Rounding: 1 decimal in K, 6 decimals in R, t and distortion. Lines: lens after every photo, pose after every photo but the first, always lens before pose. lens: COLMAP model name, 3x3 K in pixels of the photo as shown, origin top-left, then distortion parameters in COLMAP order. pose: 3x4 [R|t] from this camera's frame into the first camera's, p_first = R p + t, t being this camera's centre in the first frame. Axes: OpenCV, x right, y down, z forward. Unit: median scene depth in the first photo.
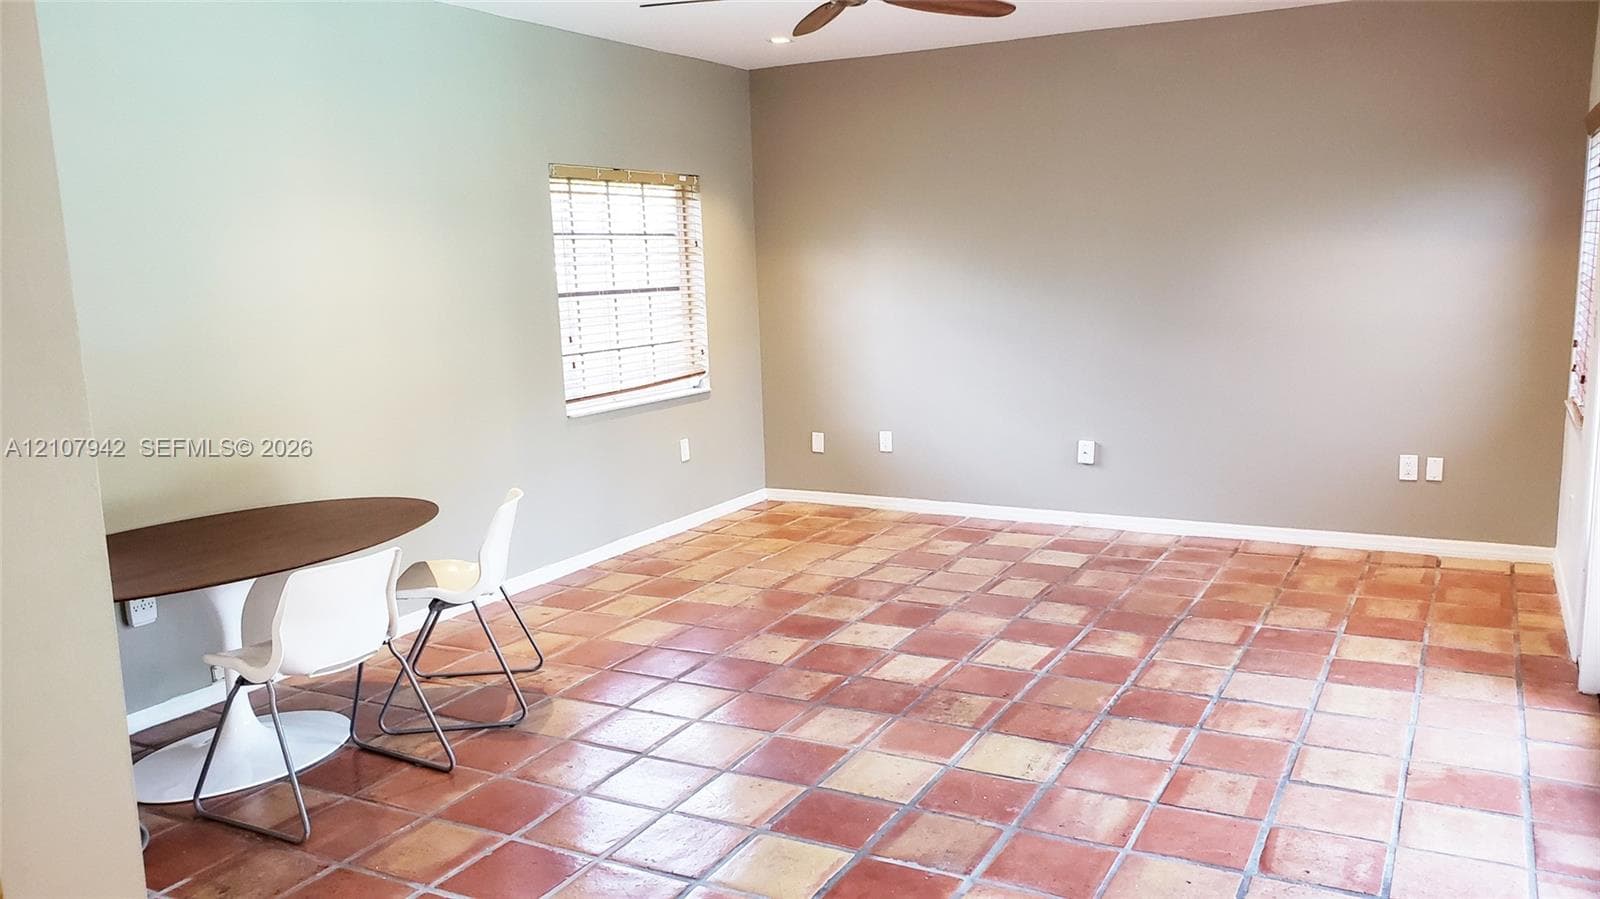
lens RADIAL K [[1266.5, 0, 806.2], [0, 1266.5, 448.7], [0, 0, 1]] dist [0.029306, -0.007362]
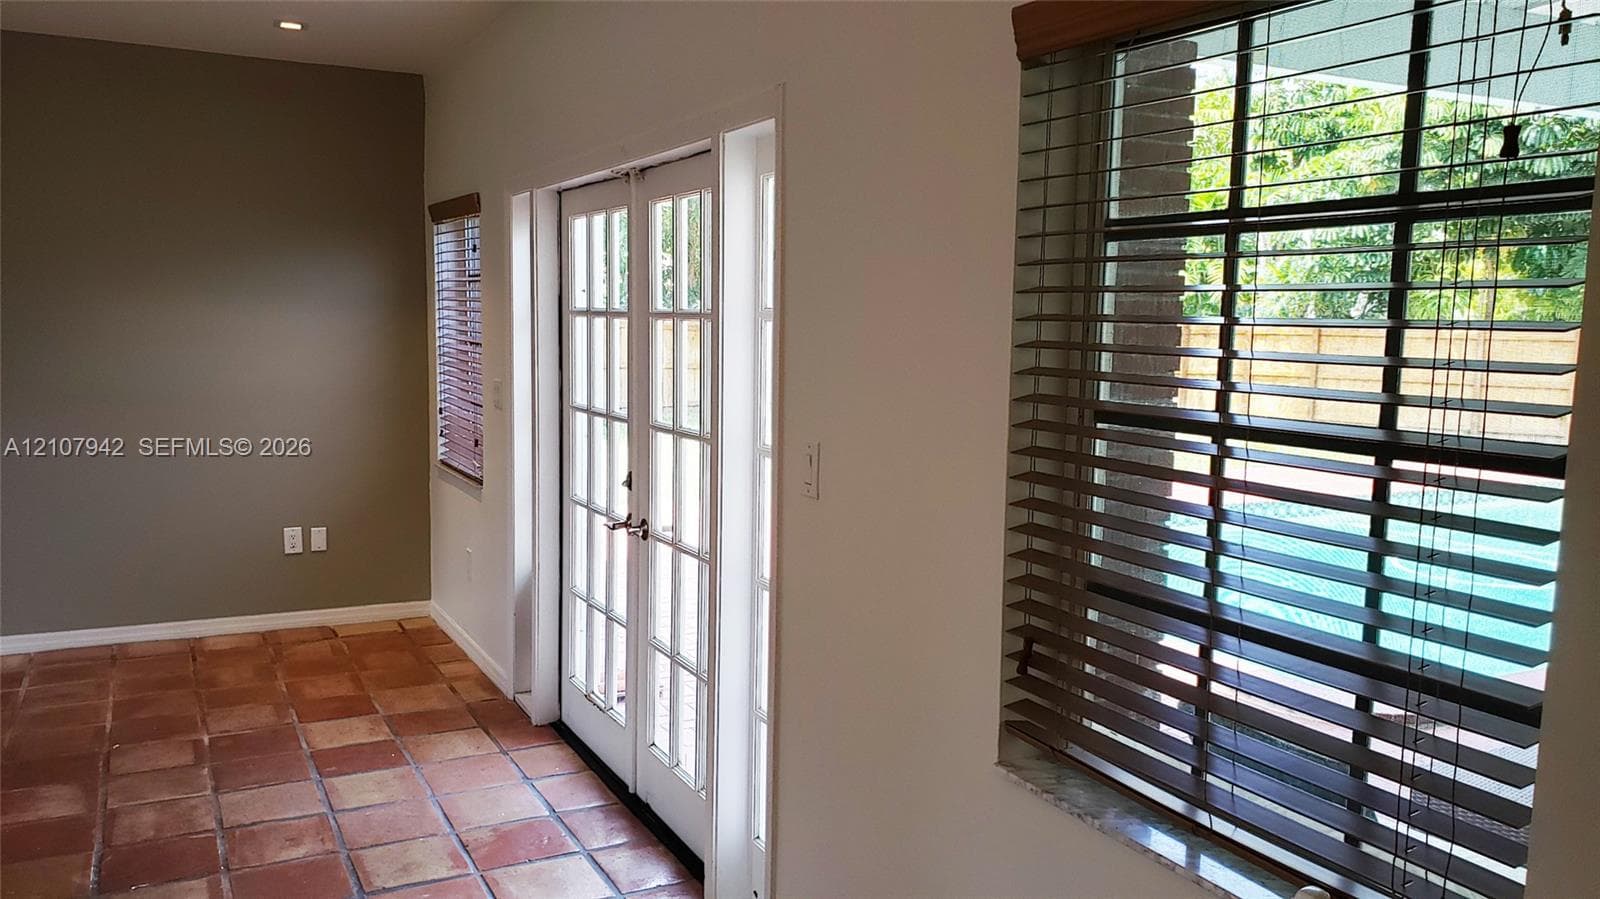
lens RADIAL K [[1266.5, 0, 802.8], [0, 1266.5, 452.8], [0, 0, 1]] dist [0.029306, -0.007362]
pose [[0.558660, -0.047010, 0.828063, -0.134872], [0.089458, 0.995983, -0.003811, -0.015920], [-0.824558, 0.076206, 0.560621, 0.151361]]
